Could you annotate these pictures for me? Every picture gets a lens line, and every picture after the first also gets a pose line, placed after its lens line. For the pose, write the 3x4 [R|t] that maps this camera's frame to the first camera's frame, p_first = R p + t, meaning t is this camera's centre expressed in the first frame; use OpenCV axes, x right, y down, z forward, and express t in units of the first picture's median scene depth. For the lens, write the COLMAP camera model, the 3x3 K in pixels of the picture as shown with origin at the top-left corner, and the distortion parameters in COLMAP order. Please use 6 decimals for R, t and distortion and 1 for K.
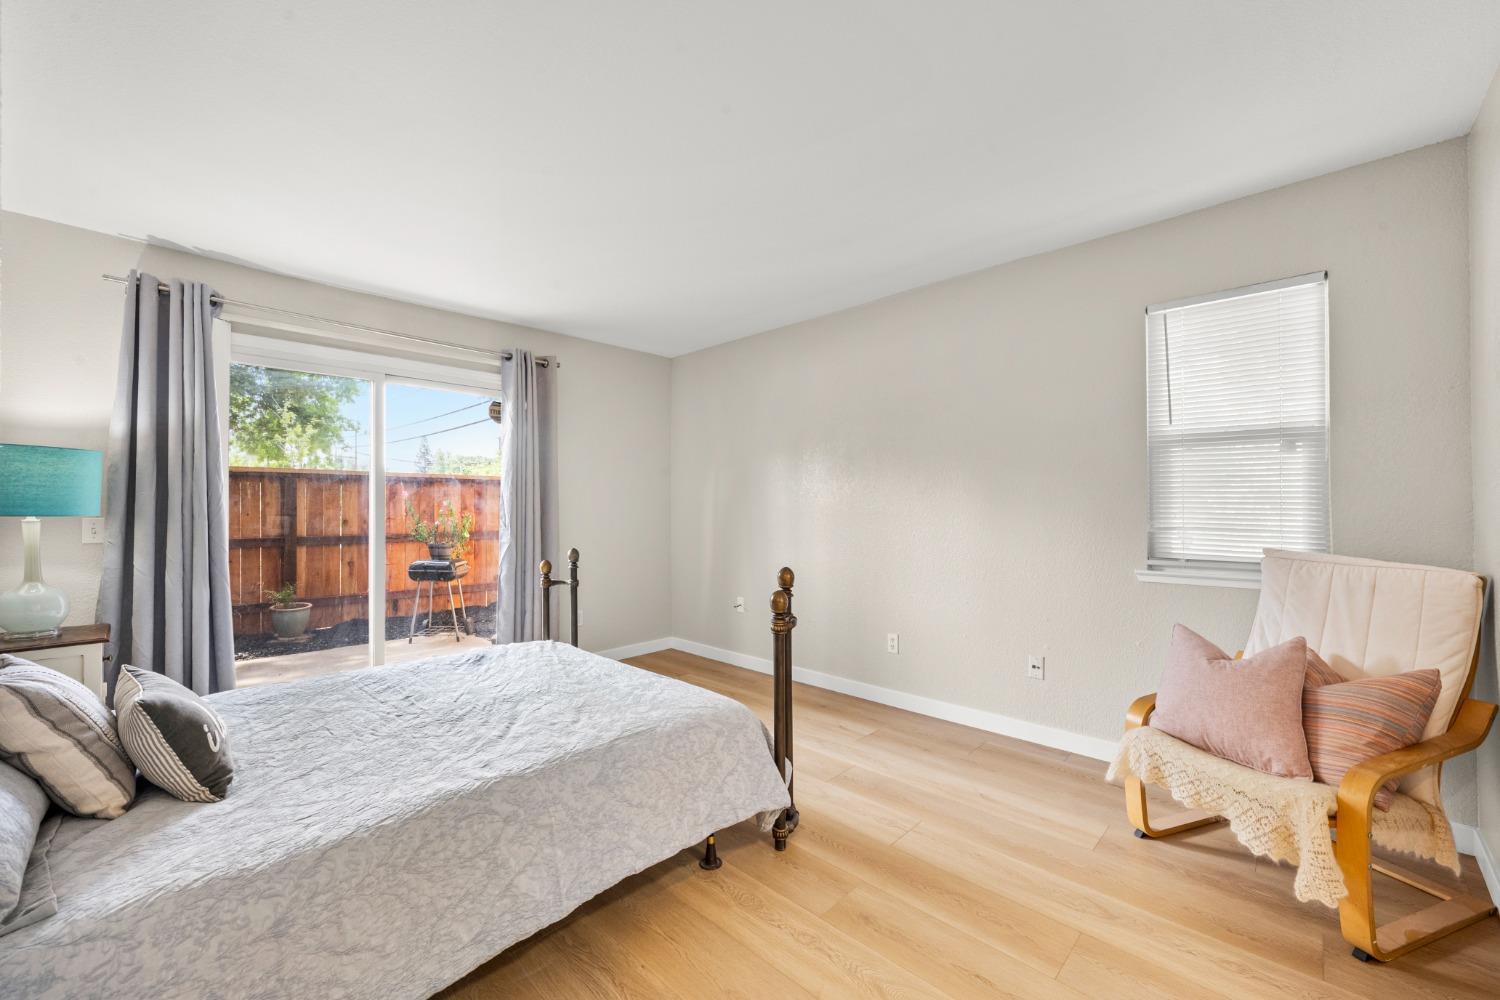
lens RADIAL K [[596.3, 0, 742.1], [0, 596.3, 504.5], [0, 0, 1]] dist [-0.002471, 0.000017]
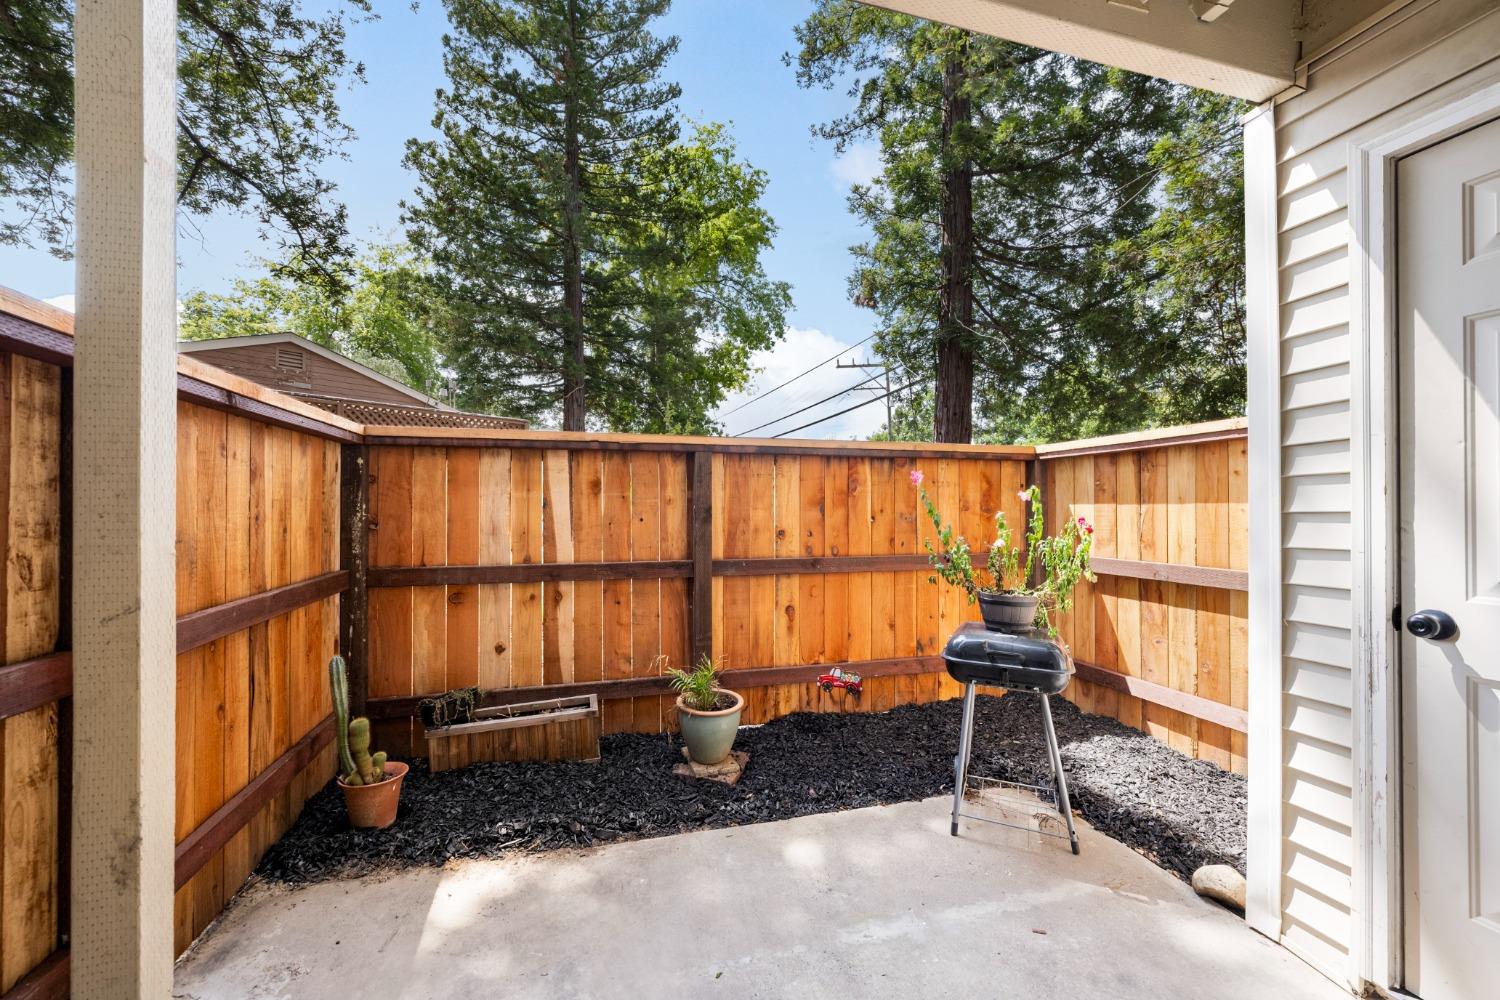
lens RADIAL K [[596.3, 0, 755.8], [0, 596.3, 507.2], [0, 0, 1]] dist [-0.002471, 0.000017]
pose [[0.879154, -0.001844, -0.476535, -0.445404], [0.002928, 0.999995, 0.001533, 0.004793], [0.476530, -0.002743, 0.879154, 0.531209]]
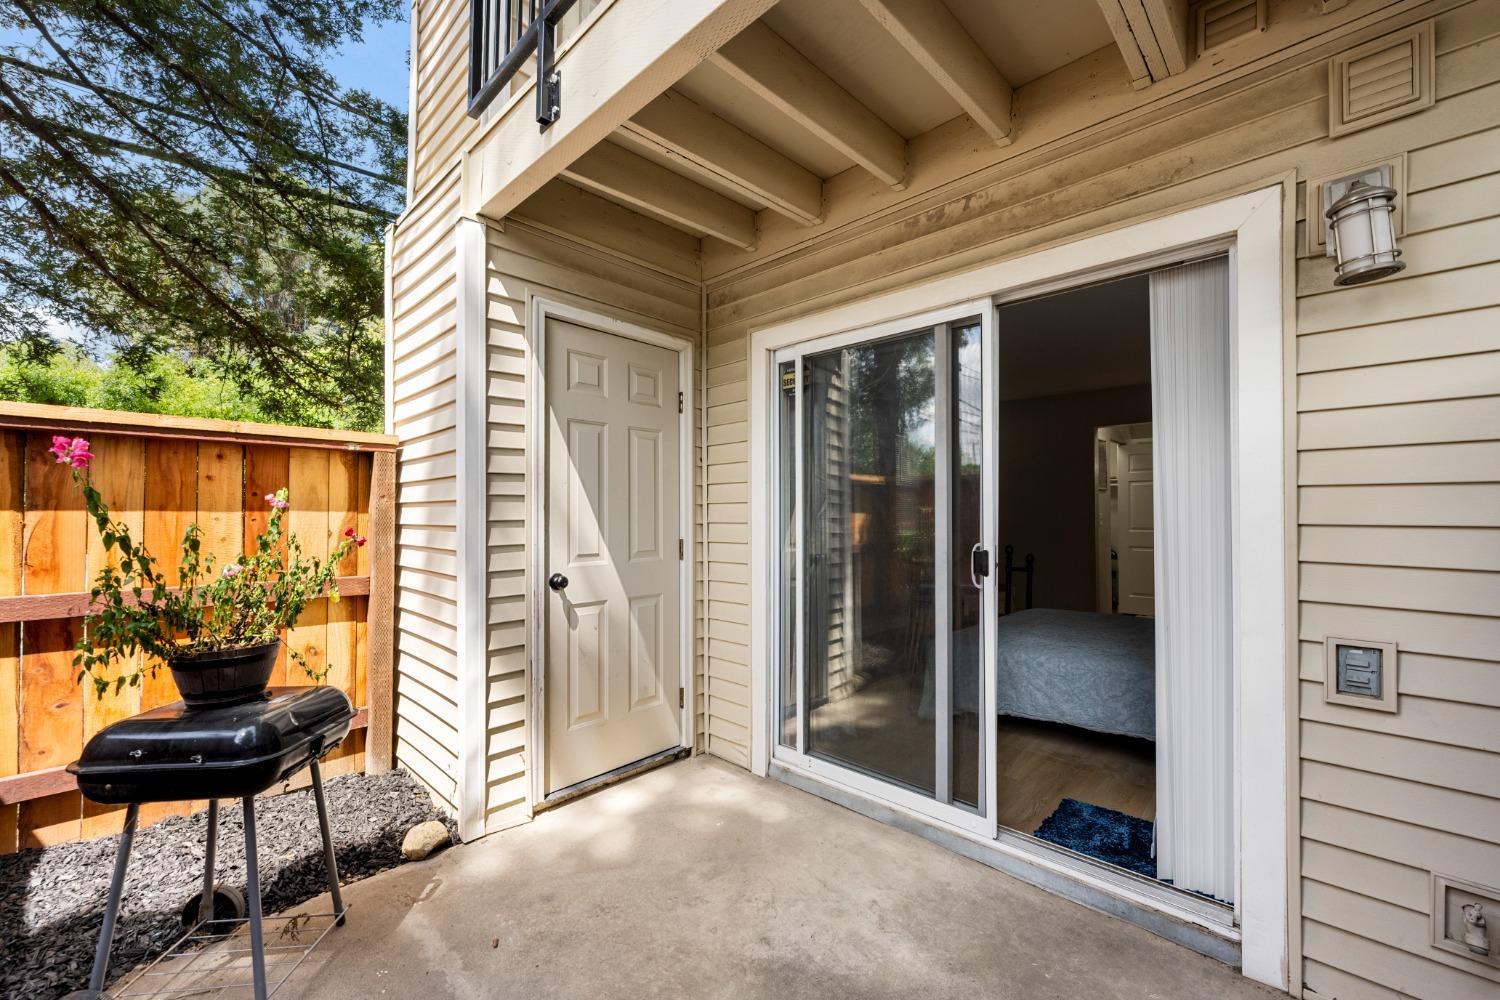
lens RADIAL K [[596.3, 0, 753.9], [0, 596.3, 505.4], [0, 0, 1]] dist [-0.002471, 0.000017]
pose [[-0.011014, 0.012281, 0.999864, -0.955918], [-0.007946, 0.999892, -0.012369, -0.000662], [-0.999908, -0.008081, -0.010915, 0.857520]]
